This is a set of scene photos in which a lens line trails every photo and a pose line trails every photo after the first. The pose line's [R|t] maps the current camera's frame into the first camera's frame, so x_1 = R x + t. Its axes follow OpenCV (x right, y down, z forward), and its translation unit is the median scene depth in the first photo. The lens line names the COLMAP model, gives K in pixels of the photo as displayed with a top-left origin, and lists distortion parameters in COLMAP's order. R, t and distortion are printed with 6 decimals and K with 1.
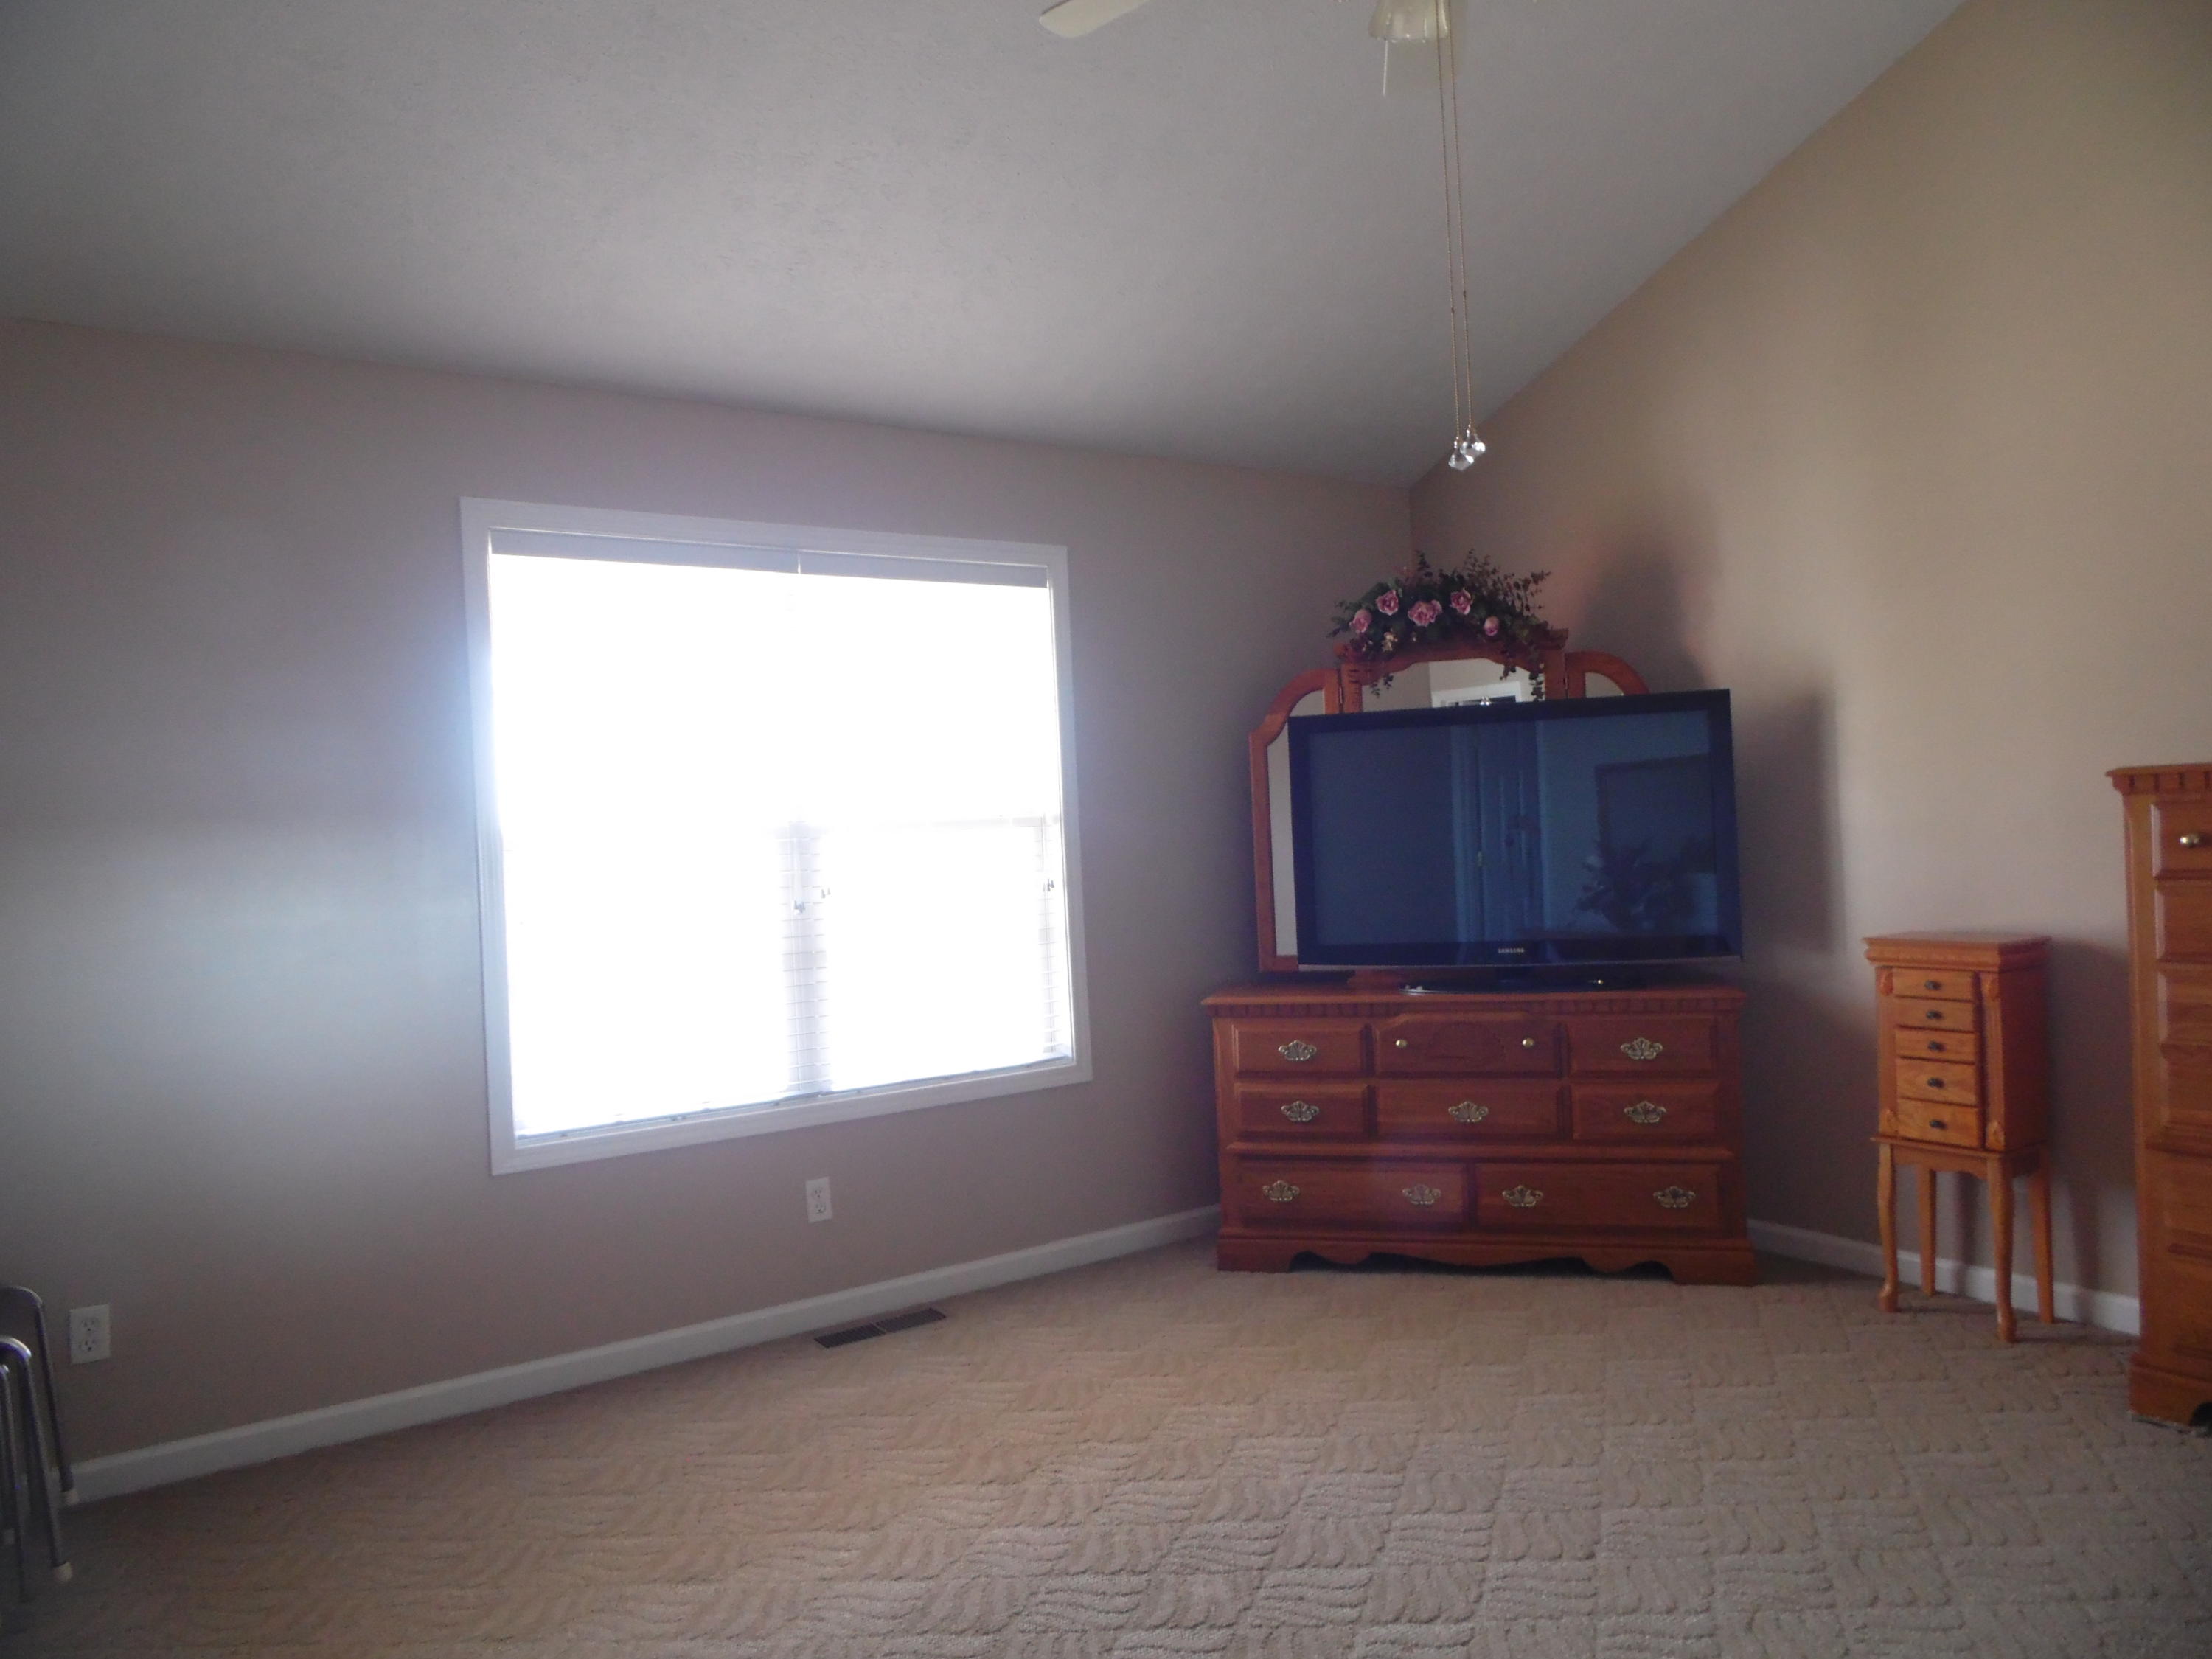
lens RADIAL K [[1535.6, 0, 1101.6], [0, 1535.6, 820.6], [0, 0, 1]] dist [-0.012538, 0.004749]
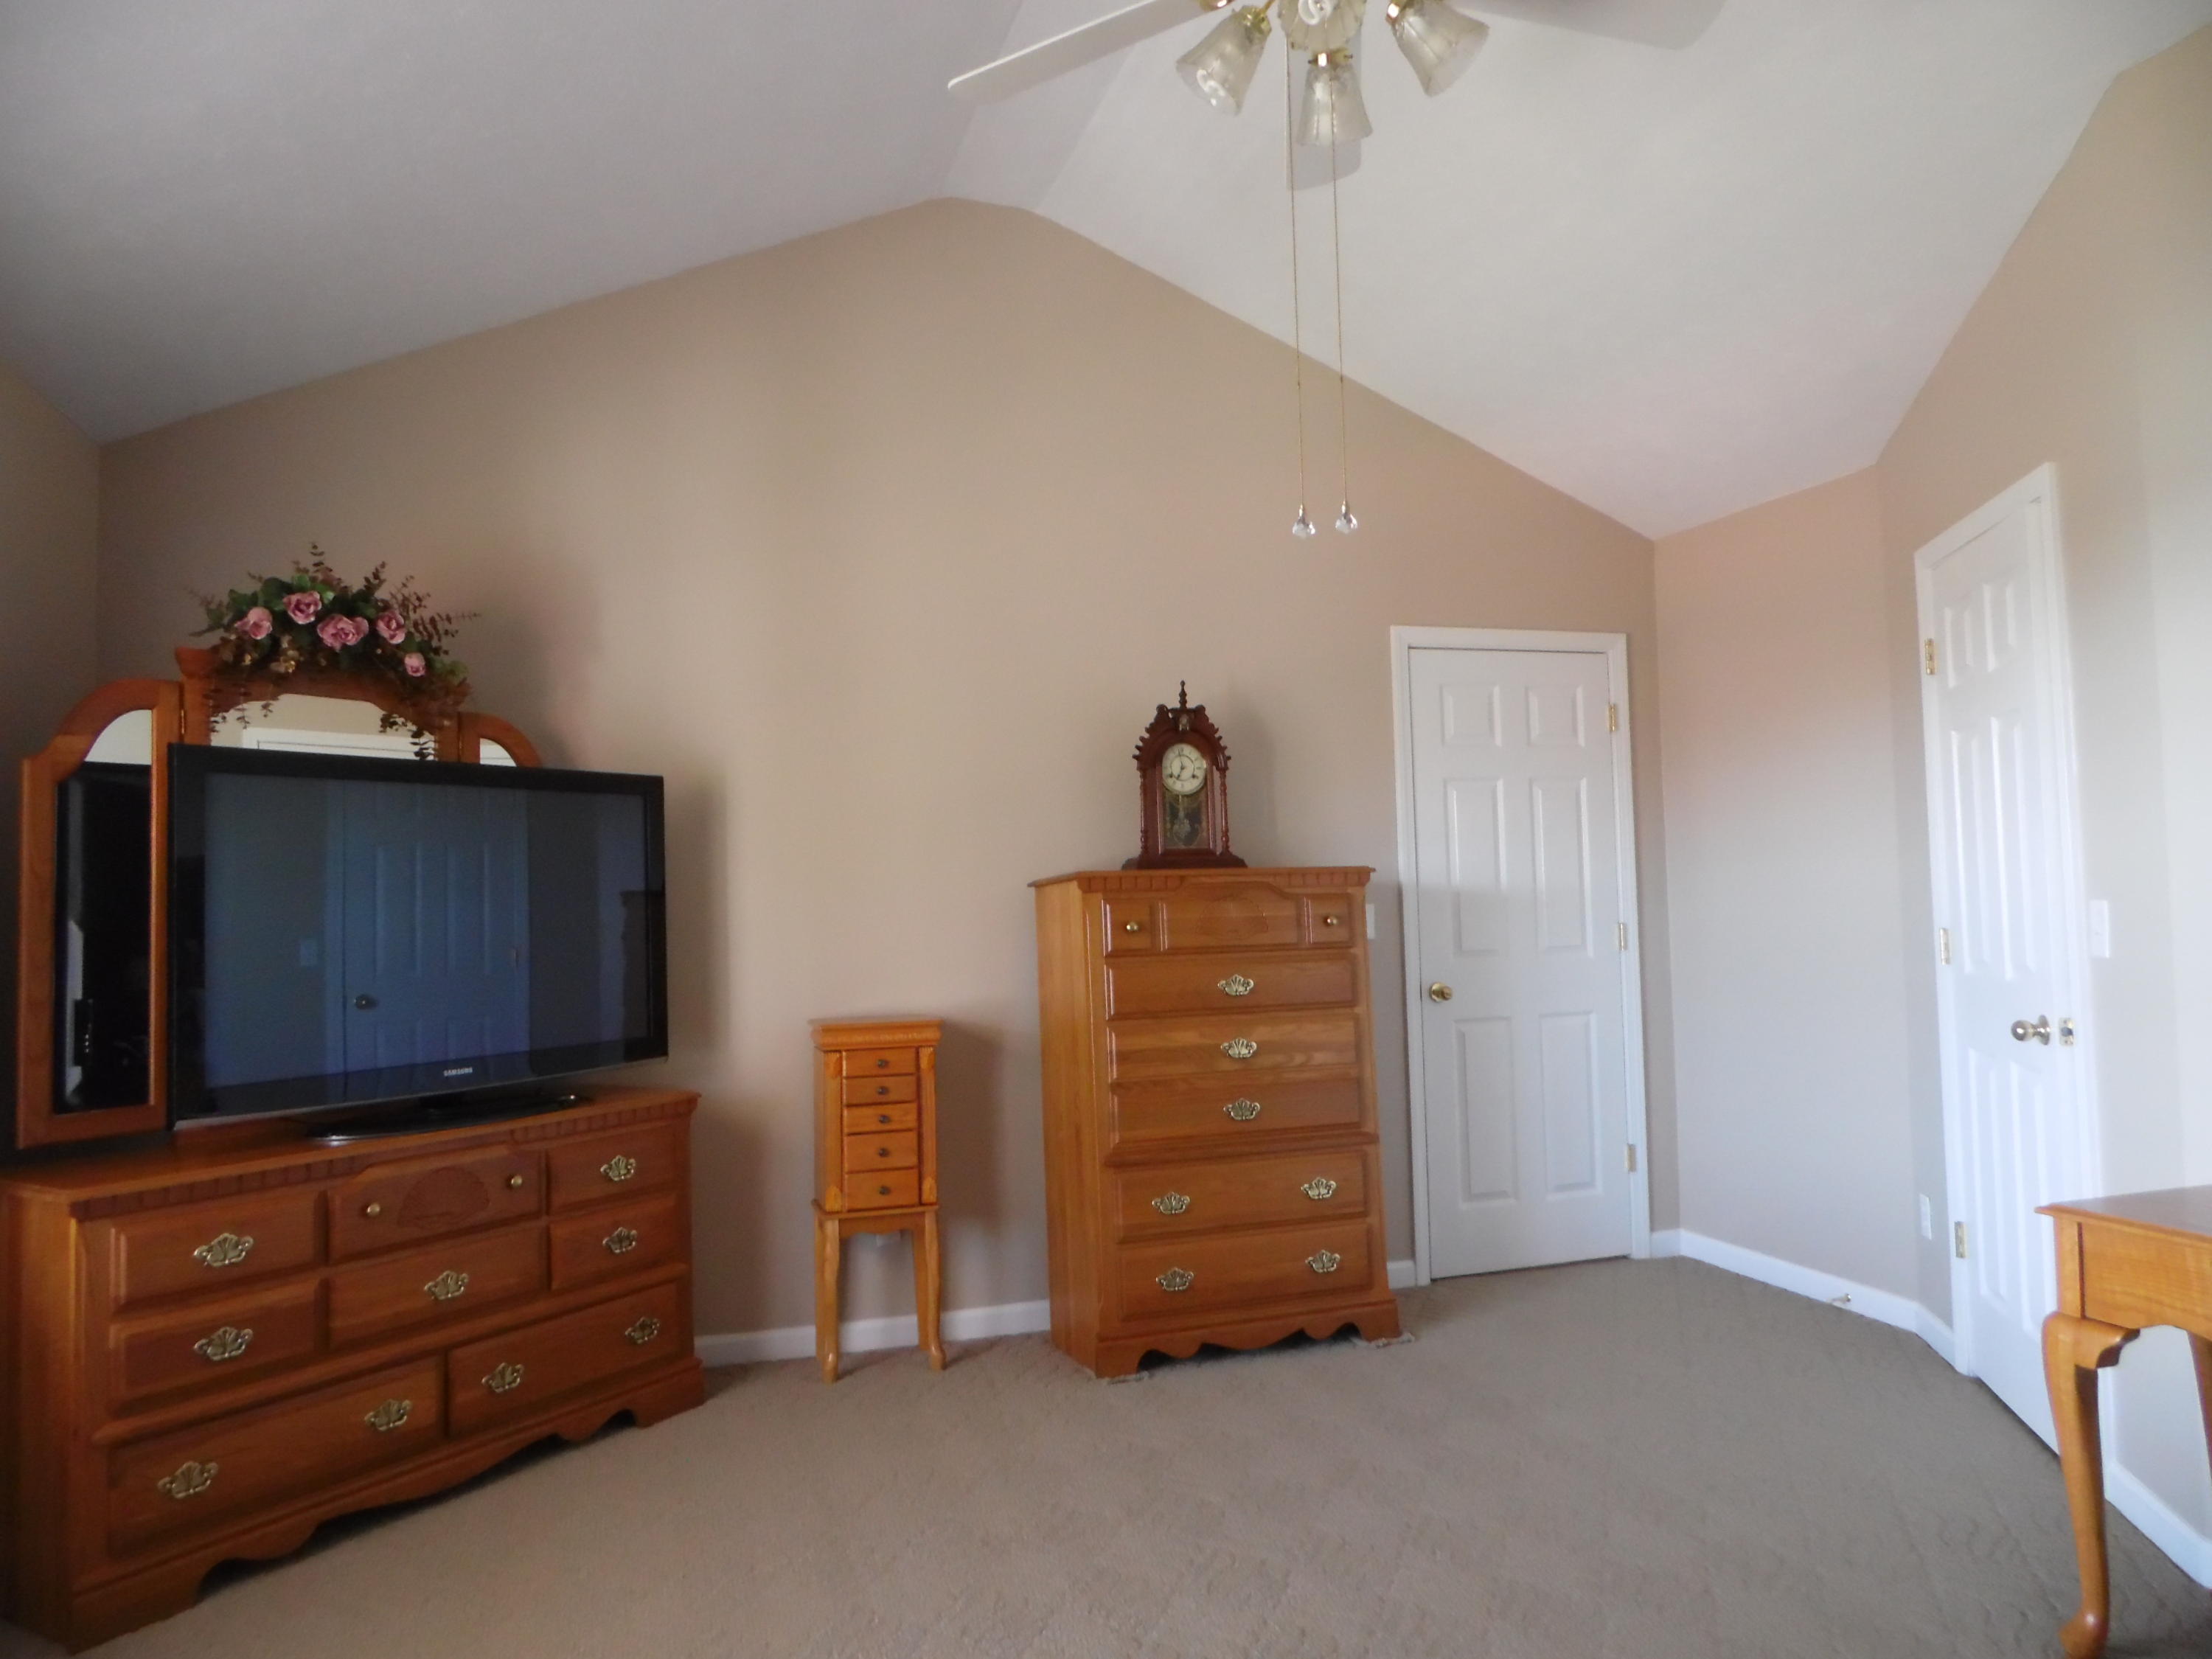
lens RADIAL K [[1535.6, 0, 1101.6], [0, 1535.6, 820.6], [0, 0, 1]] dist [-0.012538, 0.004749]
pose [[0.279496, 0.082443, 0.956601, -0.427048], [0.005194, 0.996162, -0.087370, 0.026988], [-0.960133, 0.029388, 0.277996, 0.469562]]
